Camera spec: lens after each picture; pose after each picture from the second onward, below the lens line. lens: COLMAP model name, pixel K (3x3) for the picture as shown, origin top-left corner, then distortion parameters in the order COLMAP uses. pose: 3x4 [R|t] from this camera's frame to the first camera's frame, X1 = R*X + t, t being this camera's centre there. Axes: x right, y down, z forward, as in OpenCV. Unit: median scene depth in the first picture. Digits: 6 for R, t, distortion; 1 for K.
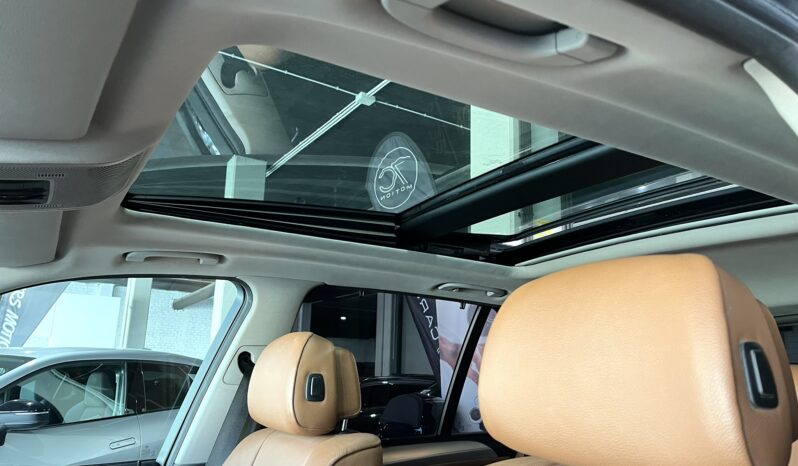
lens RADIAL K [[603.2, 0, 402.3], [0, 603.2, 230.2], [0, 0, 1]] dist [0.031071, -0.026544]
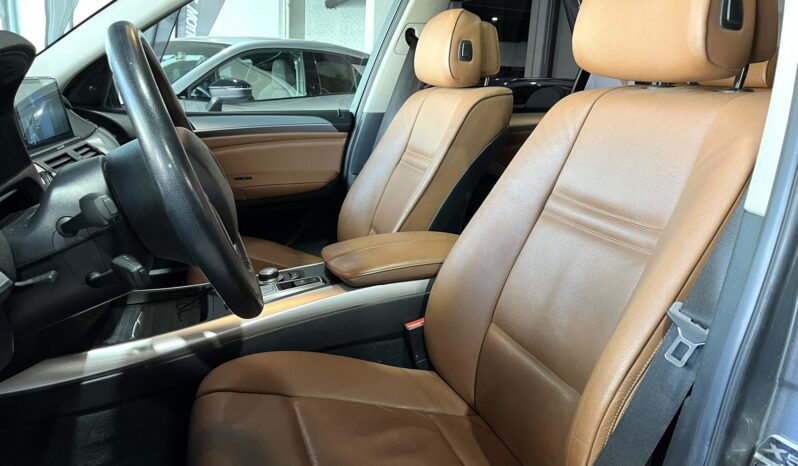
lens RADIAL K [[603.2, 0, 403.8], [0, 603.2, 227.2], [0, 0, 1]] dist [0.031071, -0.026544]
pose [[0.971751, 0.083060, -0.220908, 0.038723], [0.027391, 0.890006, 0.455126, -0.004146], [0.234412, -0.448320, 0.862589, -0.271436]]
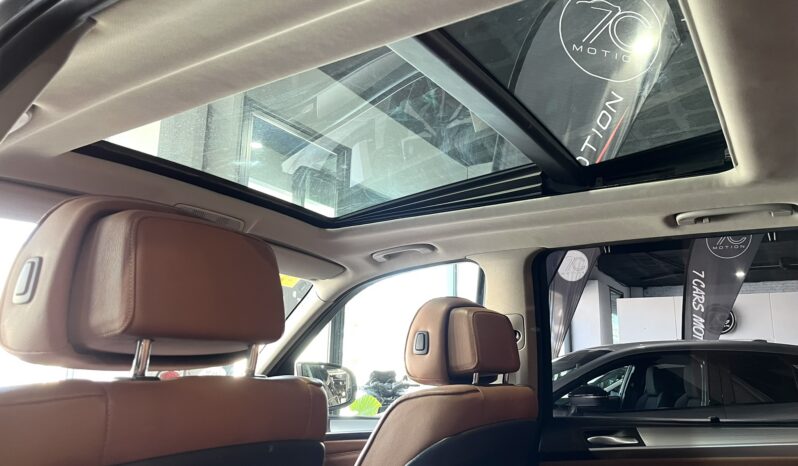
lens RADIAL K [[603.2, 0, 387.6], [0, 603.2, 227.7], [0, 0, 1]] dist [0.031071, -0.026544]
pose [[0.446701, -0.224523, -0.866053, 0.648930], [0.214906, 0.966586, -0.139740, 0.146244], [0.868490, -0.123697, 0.480026, 0.317637]]
